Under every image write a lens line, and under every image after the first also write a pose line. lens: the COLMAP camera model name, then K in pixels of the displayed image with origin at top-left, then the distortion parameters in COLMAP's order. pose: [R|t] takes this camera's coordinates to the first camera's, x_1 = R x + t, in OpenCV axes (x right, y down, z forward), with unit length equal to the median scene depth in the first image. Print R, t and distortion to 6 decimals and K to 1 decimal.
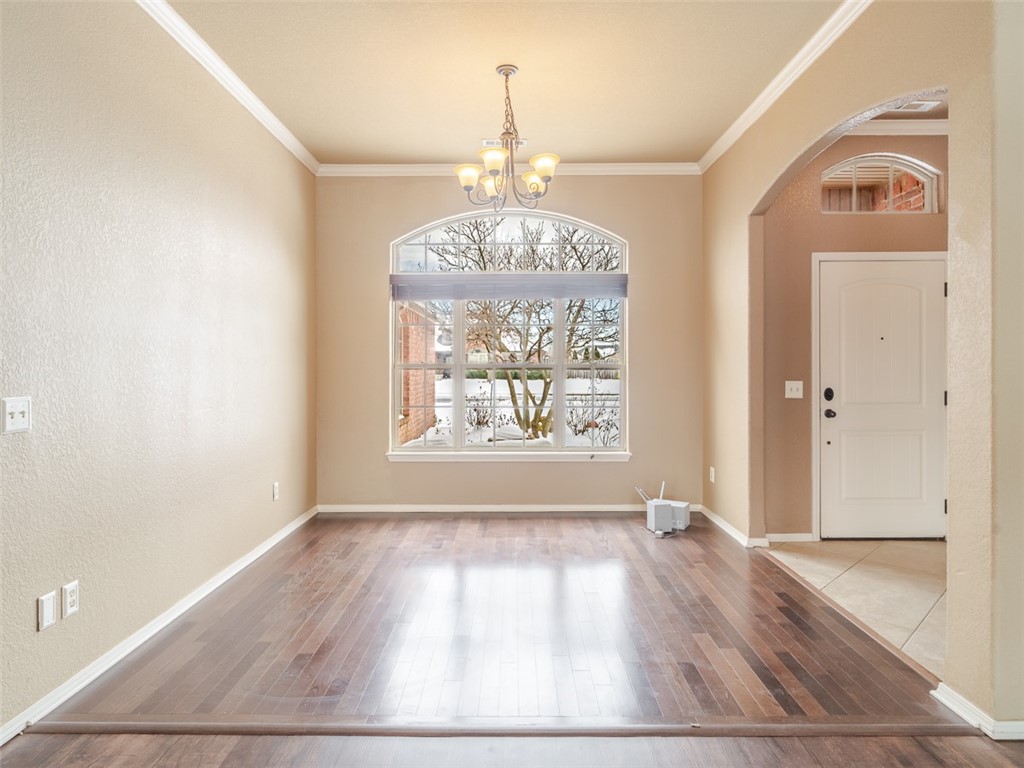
lens RADIAL K [[600.5, 0, 506.9], [0, 600.5, 377.3], [0, 0, 1]] dist [-0.002138, 0.000837]
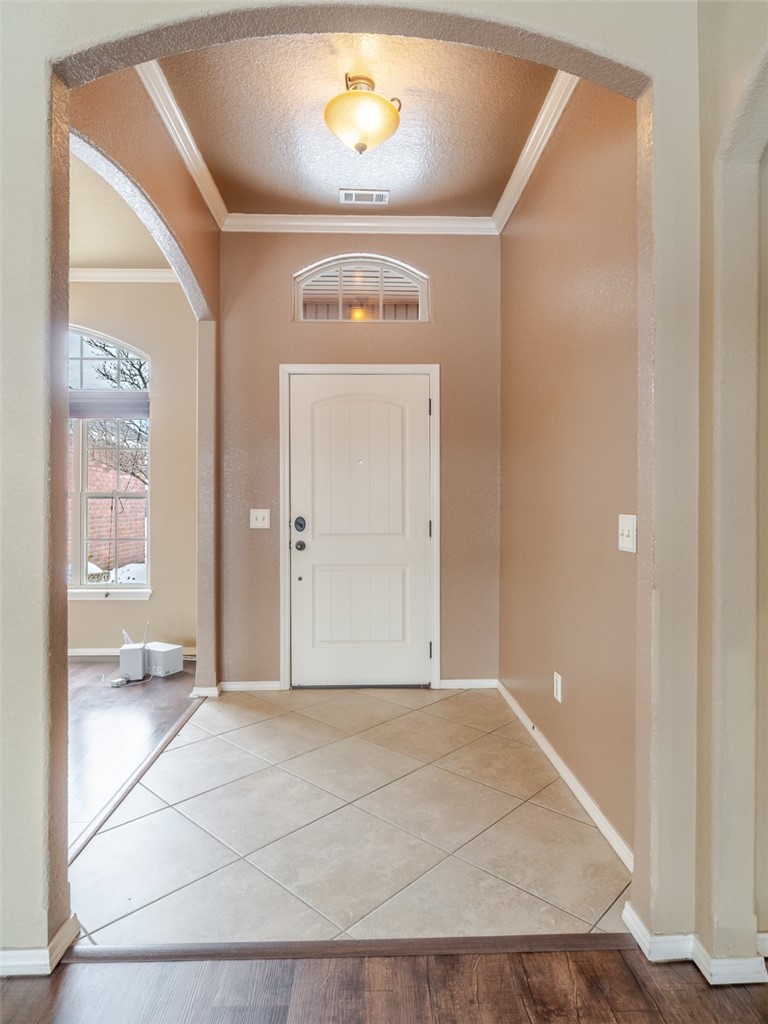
lens RADIAL K [[600.5, 0, 372.8], [0, 600.5, 506.8], [0, 0, 1]] dist [-0.002138, 0.000837]
pose [[0.999814, -0.002010, 0.019205, 0.626738], [0.002206, 0.999946, -0.010201, 0.012462], [-0.019183, 0.010241, 0.999764, 0.109146]]
